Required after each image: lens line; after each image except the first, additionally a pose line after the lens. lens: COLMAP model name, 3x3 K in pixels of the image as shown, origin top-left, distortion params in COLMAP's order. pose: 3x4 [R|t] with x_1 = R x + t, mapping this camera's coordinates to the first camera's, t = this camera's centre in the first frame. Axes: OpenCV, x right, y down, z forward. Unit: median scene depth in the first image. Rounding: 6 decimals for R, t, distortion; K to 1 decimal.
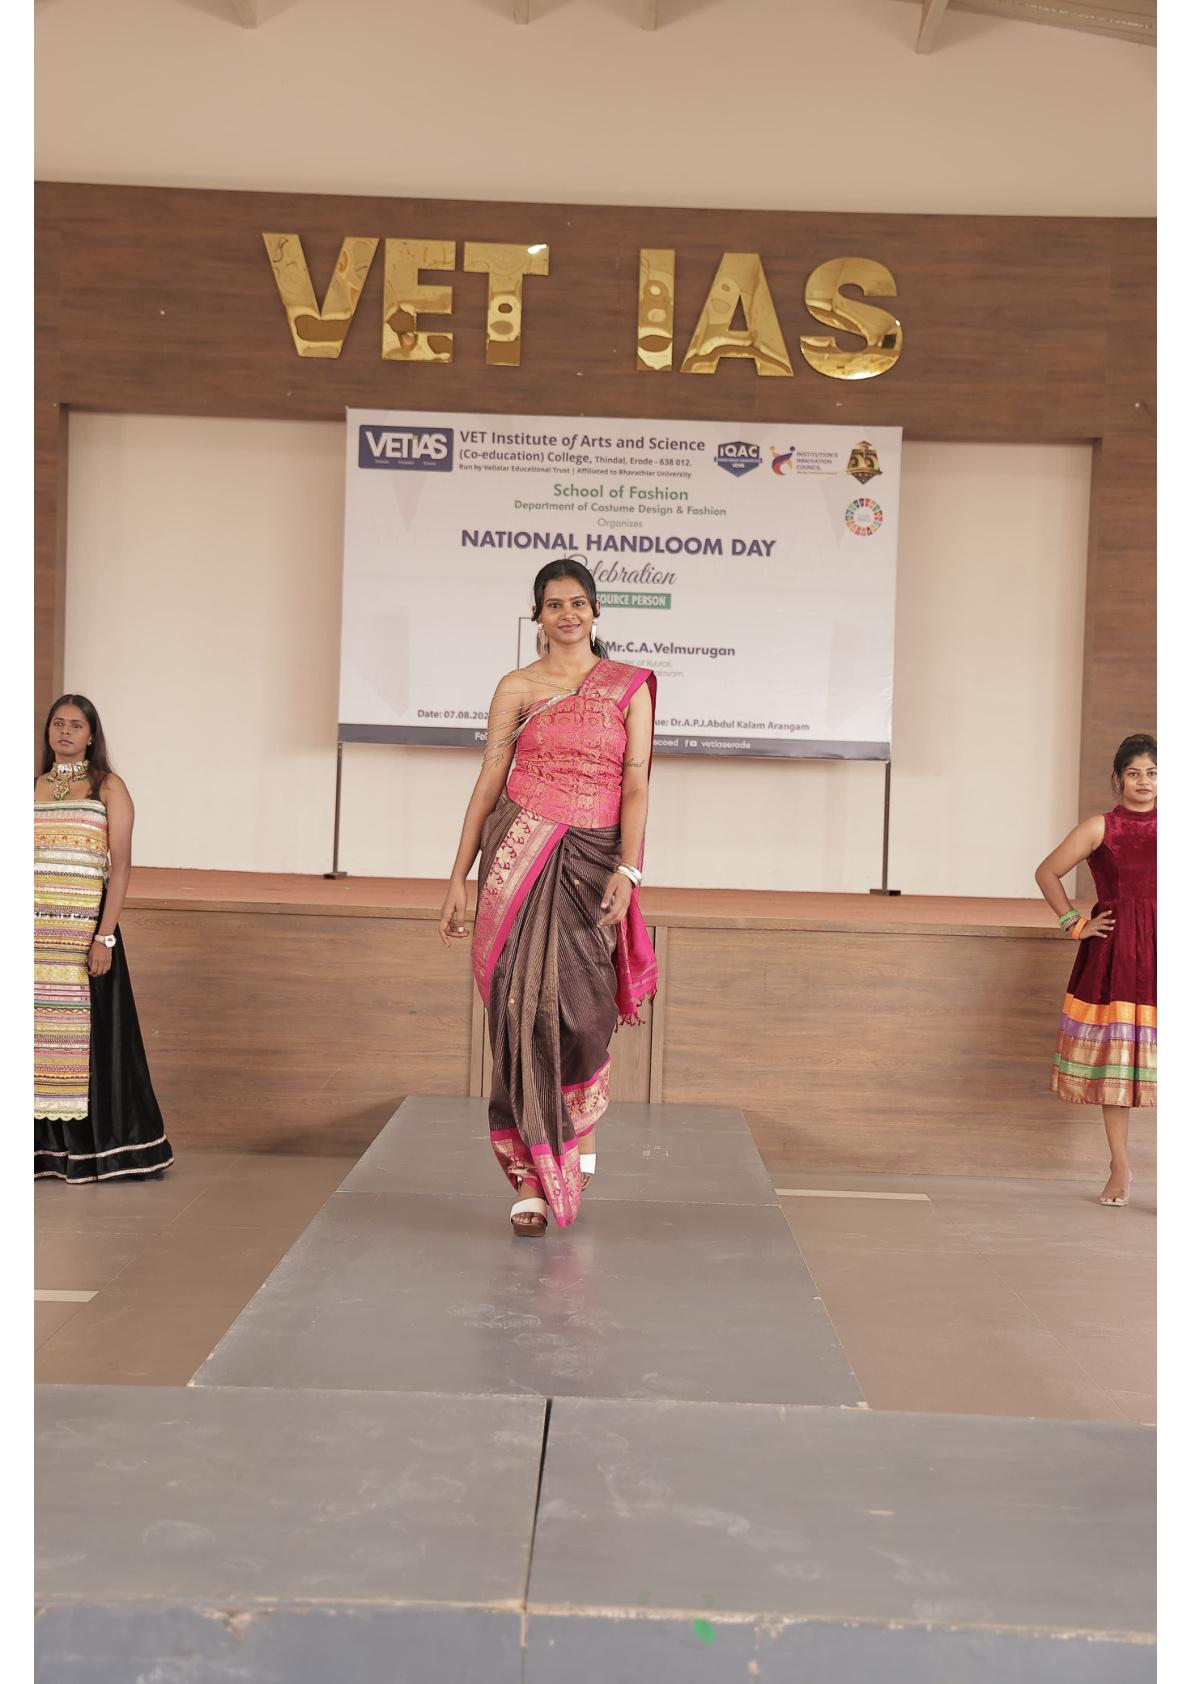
lens RADIAL K [[2561.6, 0, 595.5], [0, 2561.6, 842.0], [0, 0, 1]] dist [0.178496, 0.039612]
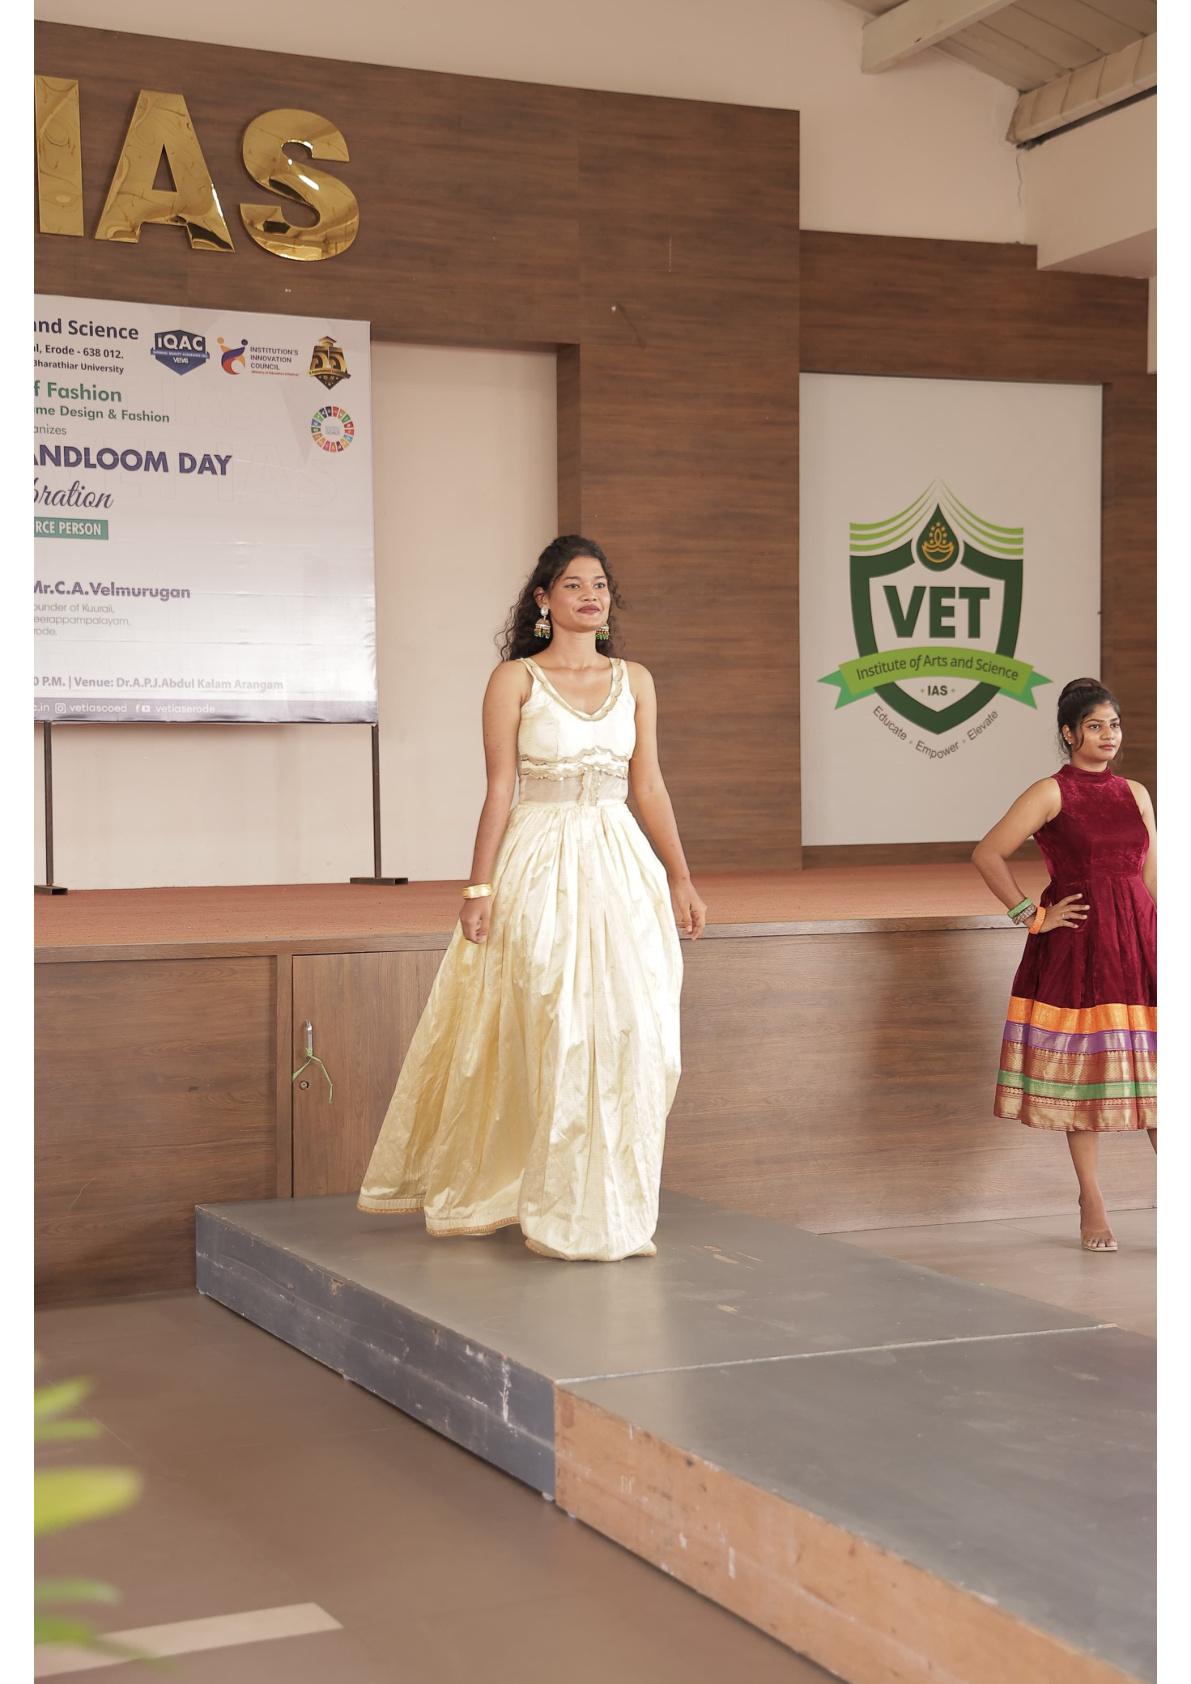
lens RADIAL K [[2682.1, 0, 595.5], [0, 2682.1, 842.0], [0, 0, 1]] dist [0.207683, 0.073696]
pose [[0.908748, -0.048934, 0.414466, -0.185321], [0.043245, 0.998797, 0.023107, -0.010199], [-0.415099, -0.003075, 0.909771, 0.175339]]
